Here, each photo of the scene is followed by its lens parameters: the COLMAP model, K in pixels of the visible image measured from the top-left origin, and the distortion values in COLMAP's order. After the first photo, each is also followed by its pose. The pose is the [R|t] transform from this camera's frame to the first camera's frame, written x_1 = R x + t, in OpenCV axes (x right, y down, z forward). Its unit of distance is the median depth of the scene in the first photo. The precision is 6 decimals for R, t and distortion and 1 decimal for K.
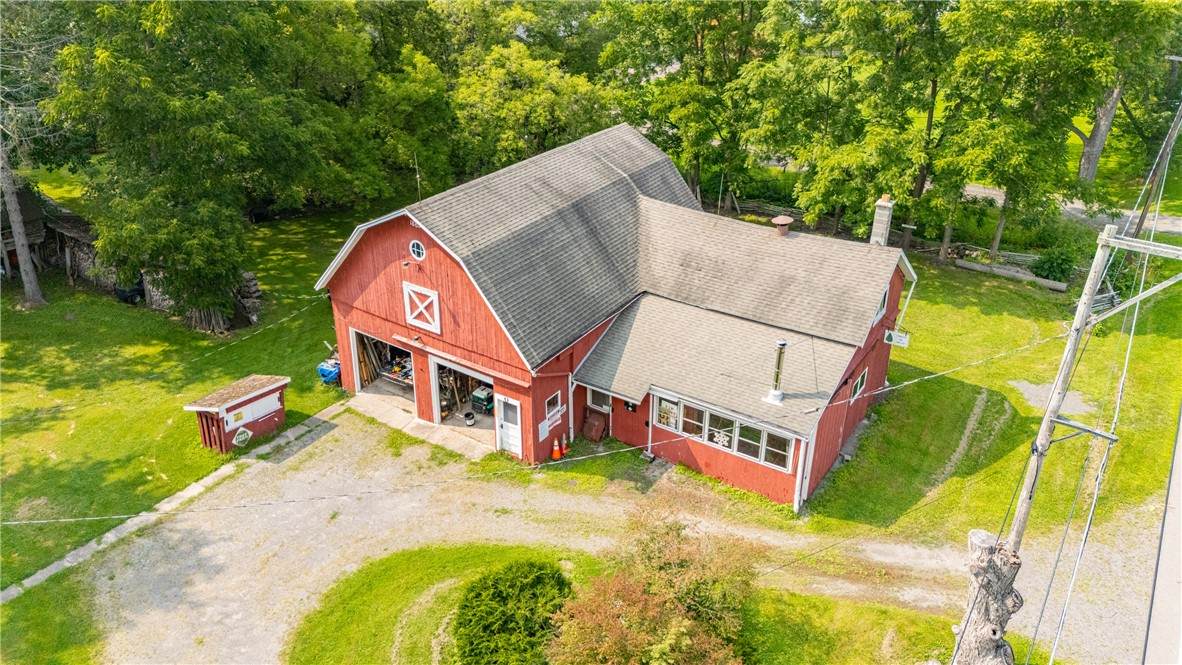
lens RADIAL K [[866.3, 0, 588.1], [0, 866.3, 328.7], [0, 0, 1]] dist [0.085765, -0.082307]
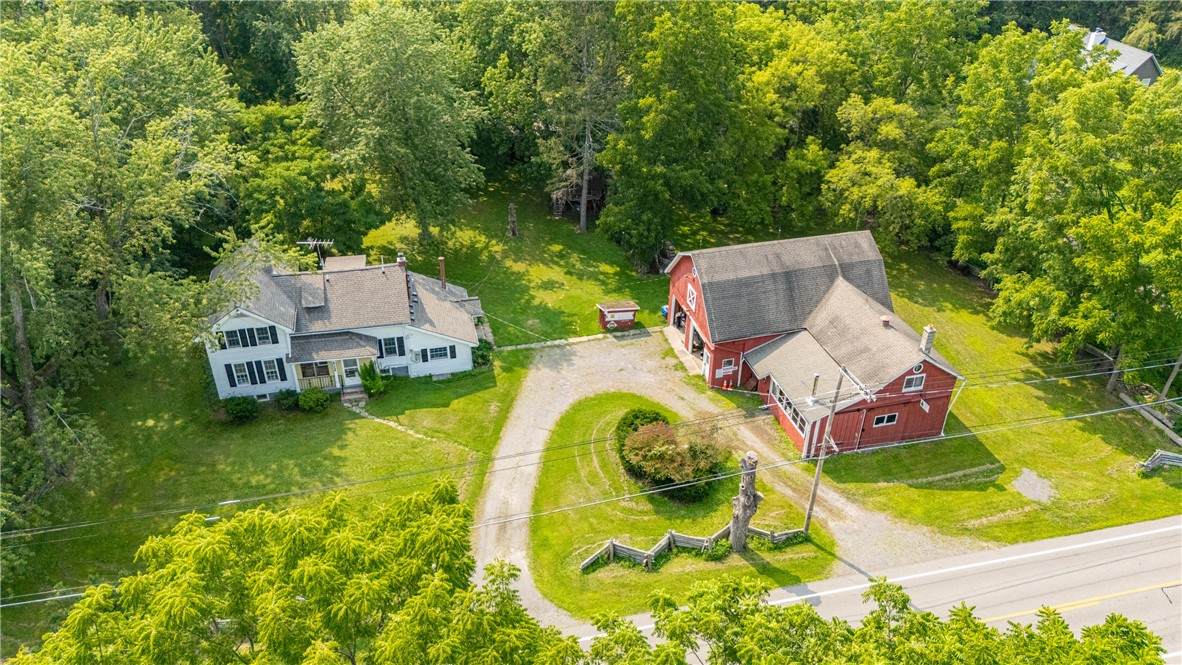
lens RADIAL K [[866.3, 0, 591.9], [0, 866.3, 331.0], [0, 0, 1]] dist [0.085765, -0.082307]
pose [[0.747366, 0.355210, -0.561489, 0.817672], [-0.304324, 0.934242, 0.185953, -0.259285], [0.590619, 0.031899, 0.806320, -0.817596]]
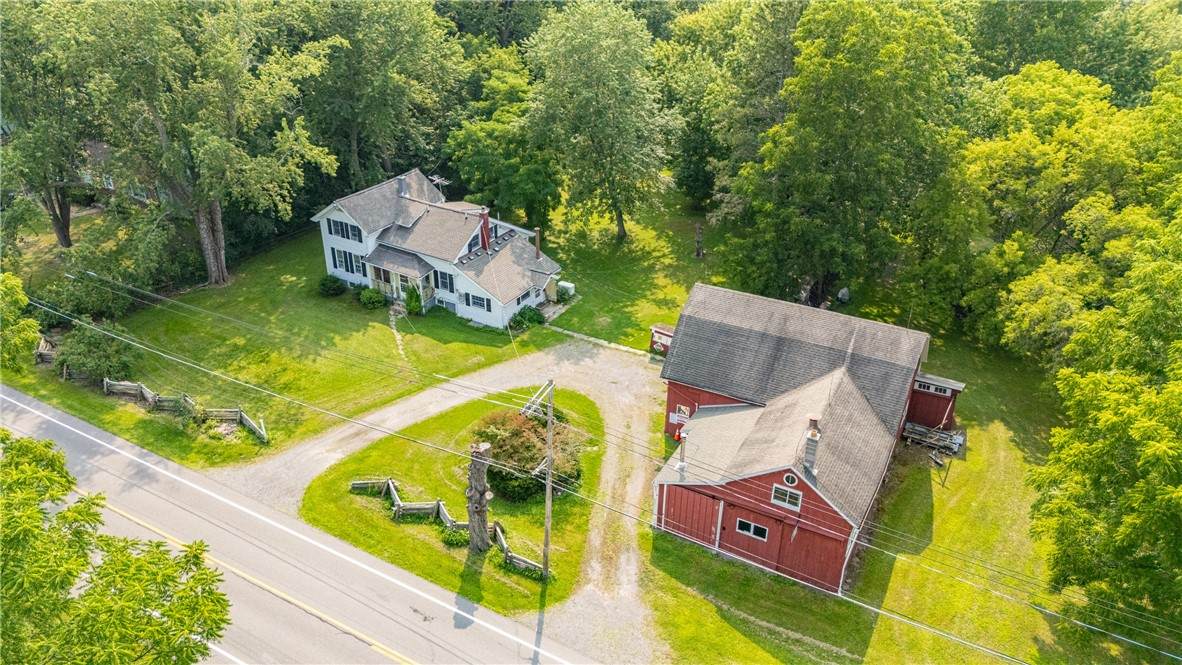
lens RADIAL K [[866.3, 0, 593.6], [0, 866.3, 330.7], [0, 0, 1]] dist [0.085765, -0.082307]
pose [[0.087655, 0.461645, -0.882723, 1.422682], [-0.464477, 0.802852, 0.373751, -0.619516], [0.881236, 0.377244, 0.284797, 0.251183]]
